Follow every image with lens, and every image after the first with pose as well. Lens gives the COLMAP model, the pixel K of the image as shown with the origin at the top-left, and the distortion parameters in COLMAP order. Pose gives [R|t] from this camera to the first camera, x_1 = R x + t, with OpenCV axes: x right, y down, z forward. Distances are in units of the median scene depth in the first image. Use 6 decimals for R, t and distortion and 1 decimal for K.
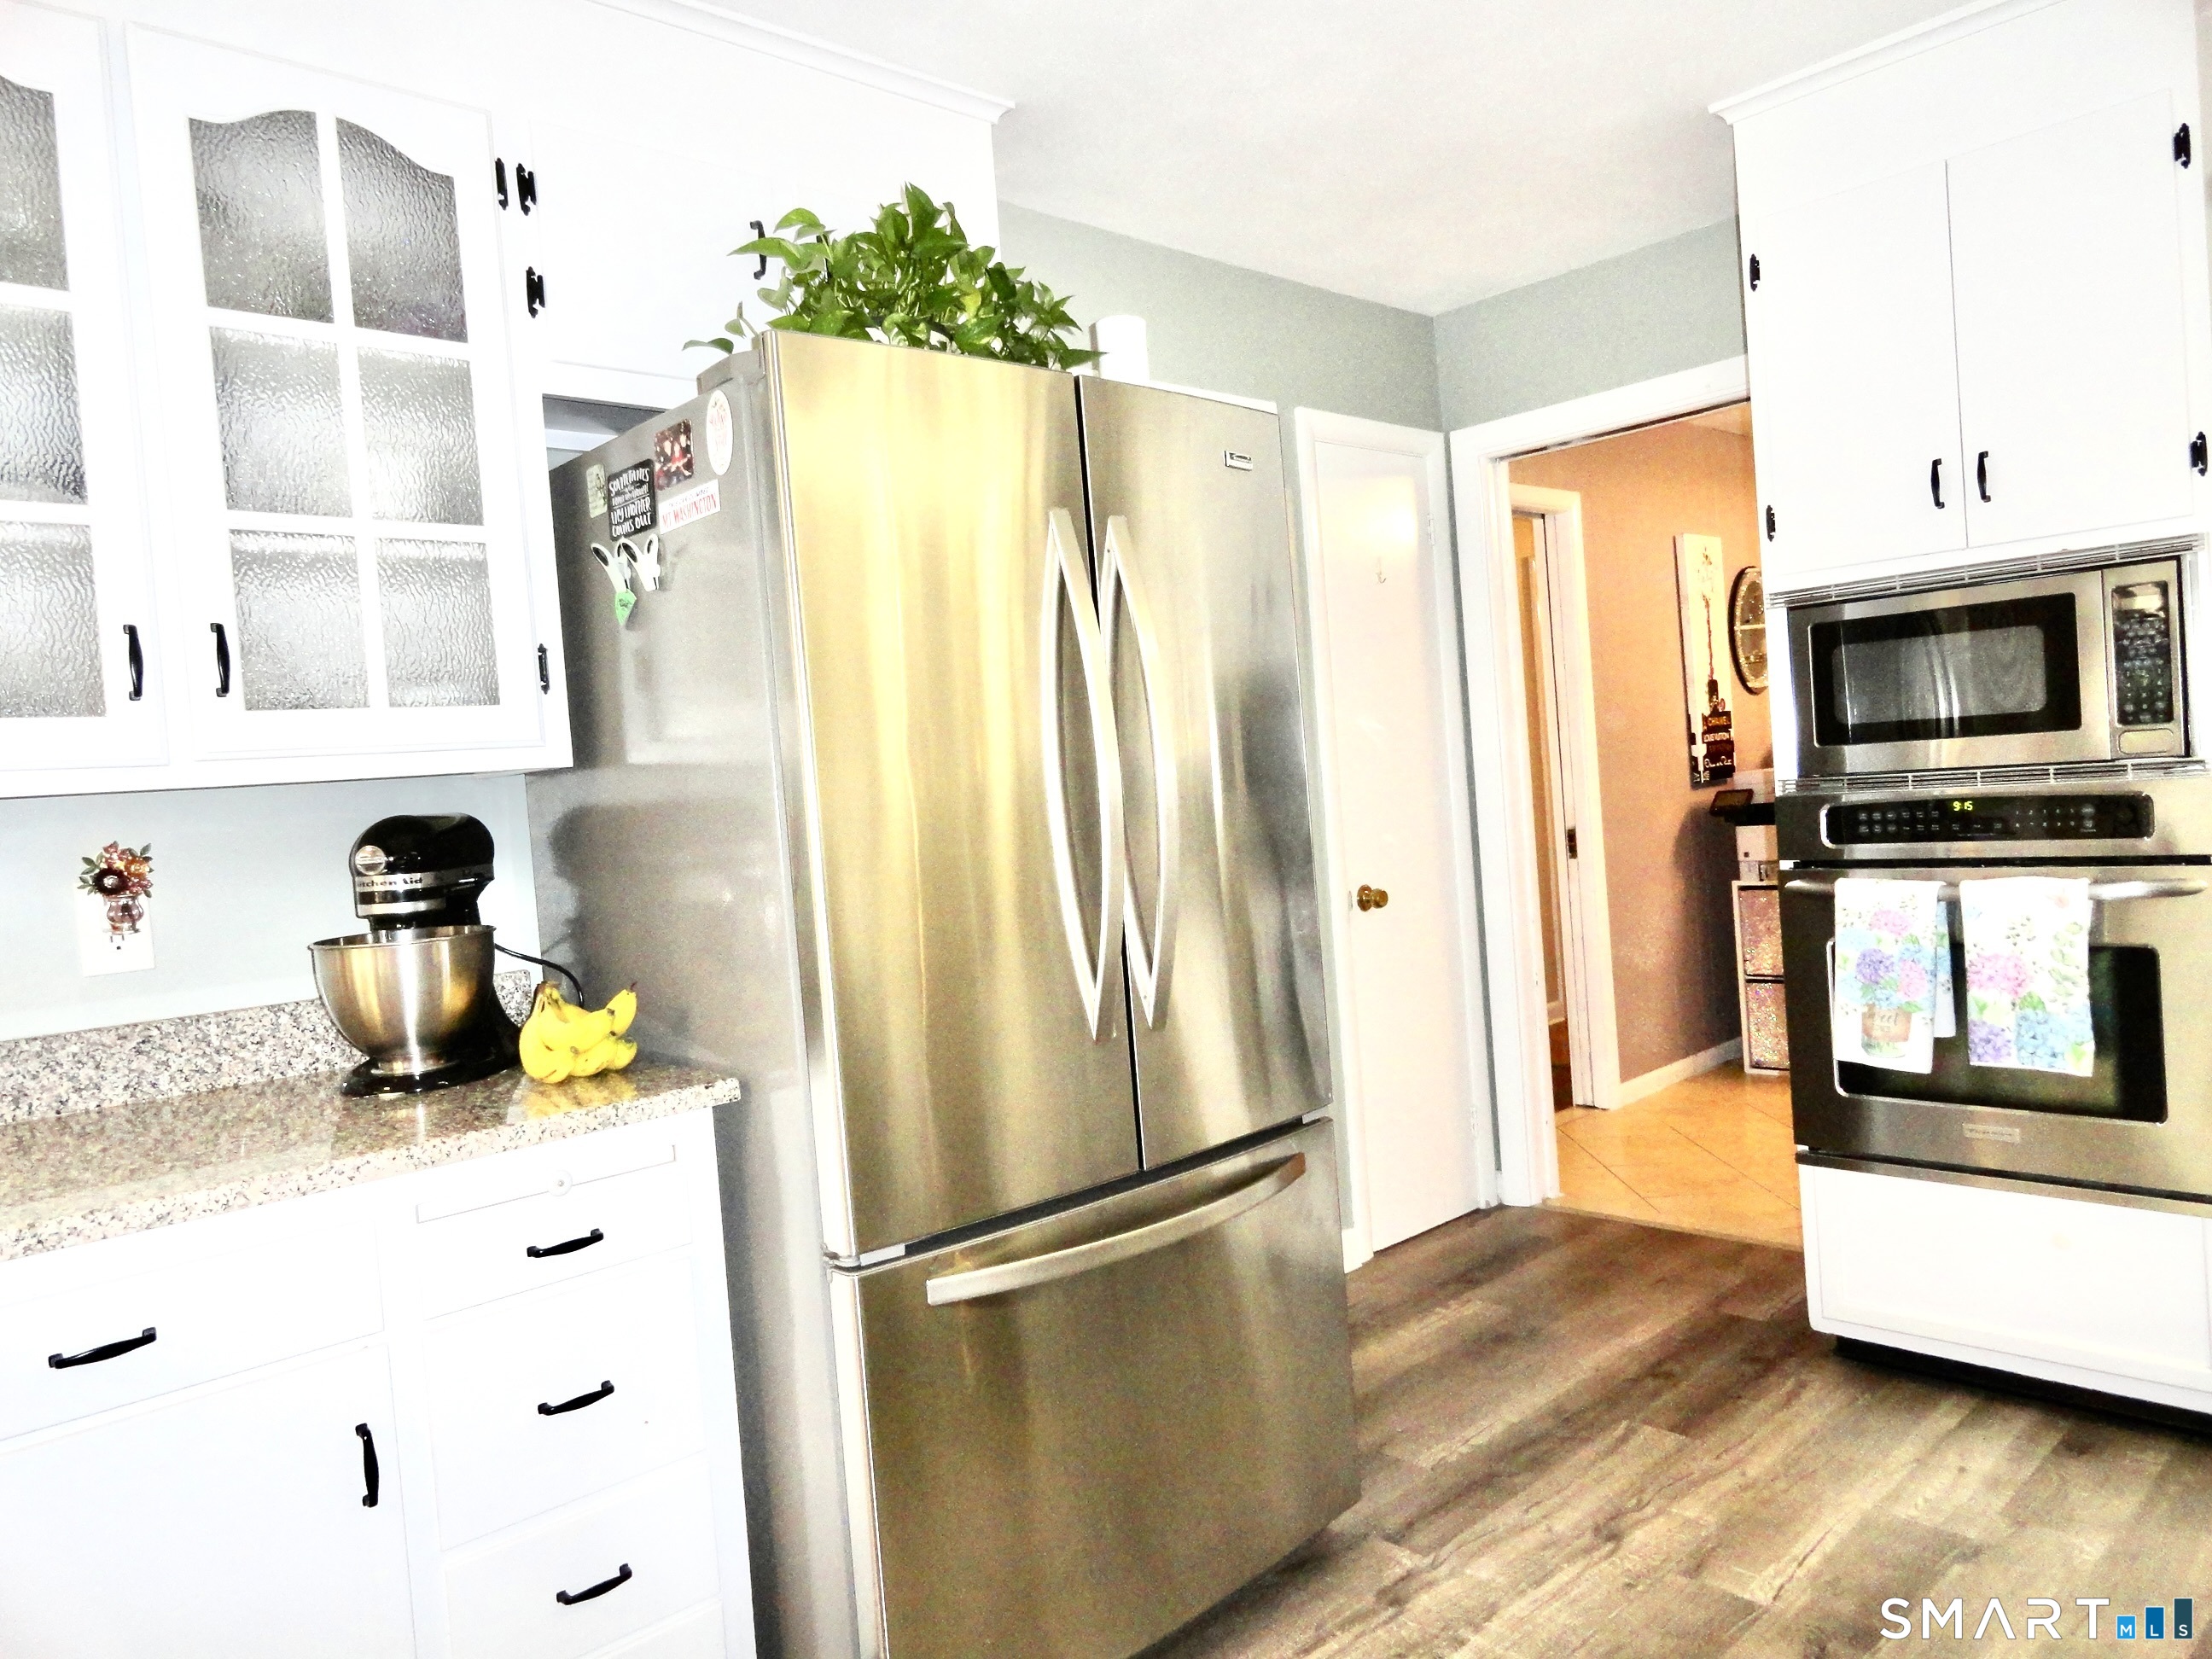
lens RADIAL K [[1523.3, 0, 1106.0], [0, 1523.3, 829.5], [0, 0, 1]] dist [-0.002241, 0.005729]
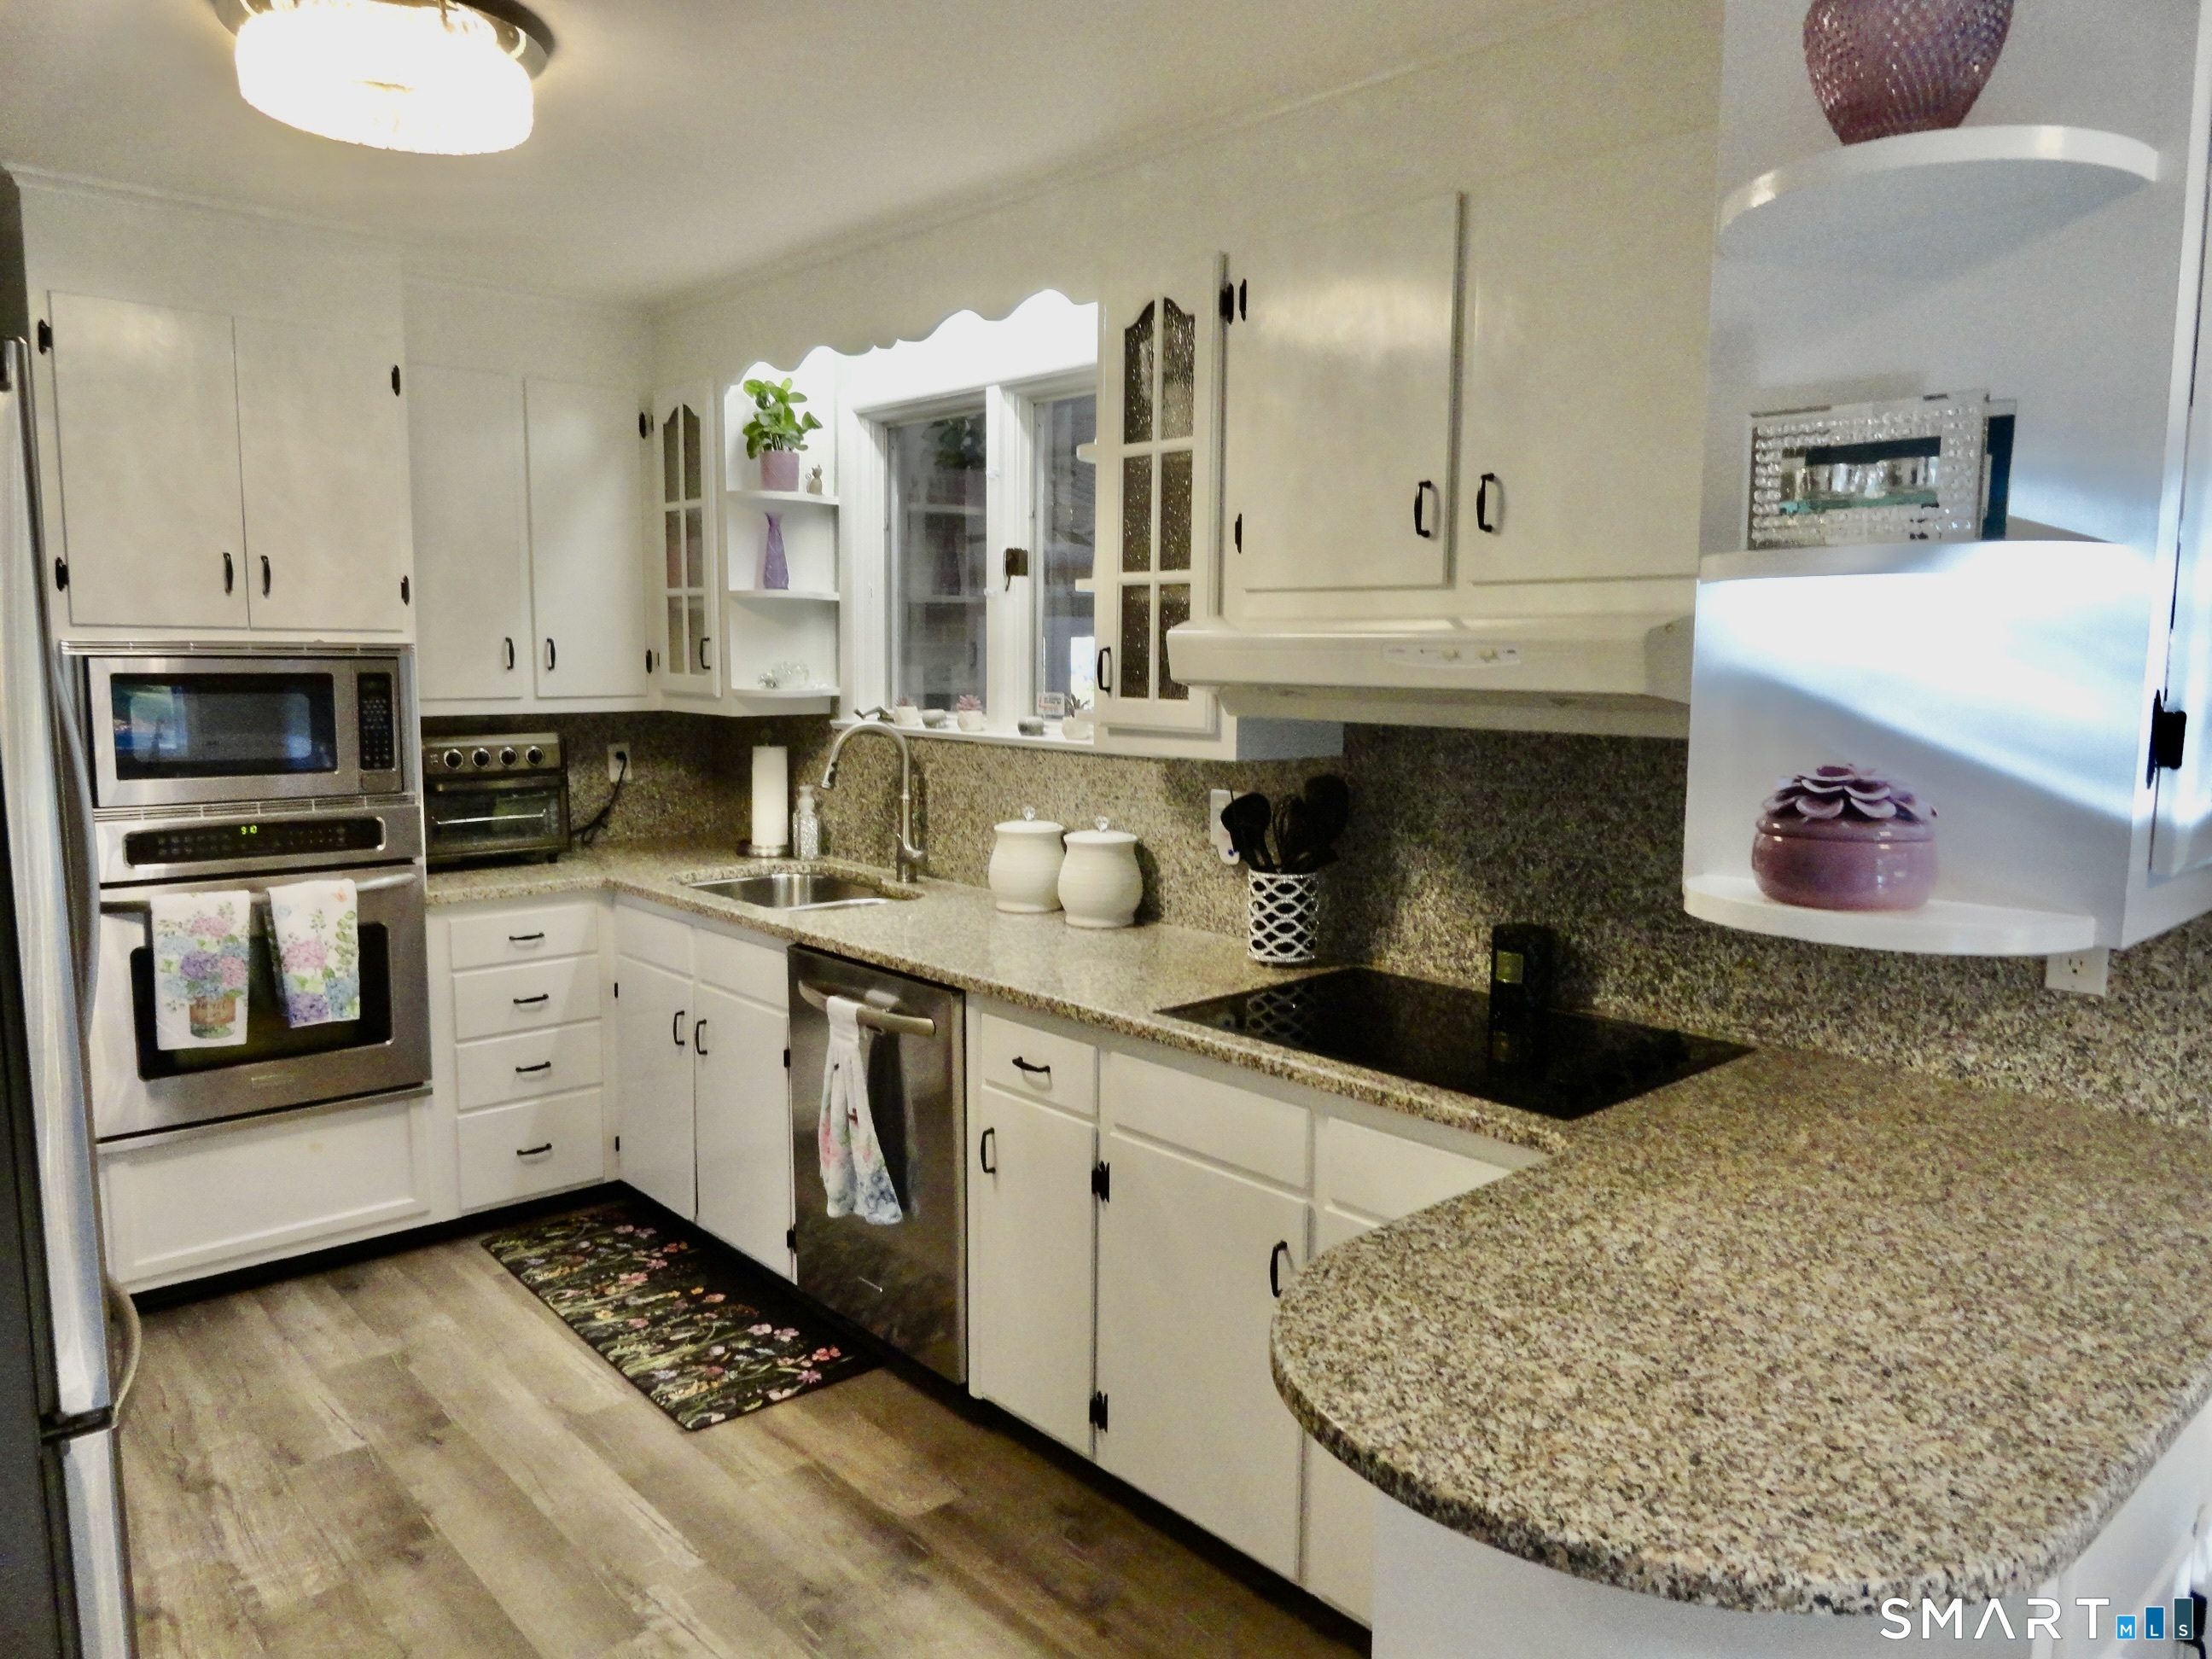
lens RADIAL K [[1523.3, 0, 1106.0], [0, 1523.3, 829.5], [0, 0, 1]] dist [-0.002241, 0.005729]
pose [[0.017069, -0.041808, 0.998980, -0.727761], [0.021092, 0.998918, 0.041445, -0.055816], [-0.999632, 0.020363, 0.017932, 0.274229]]
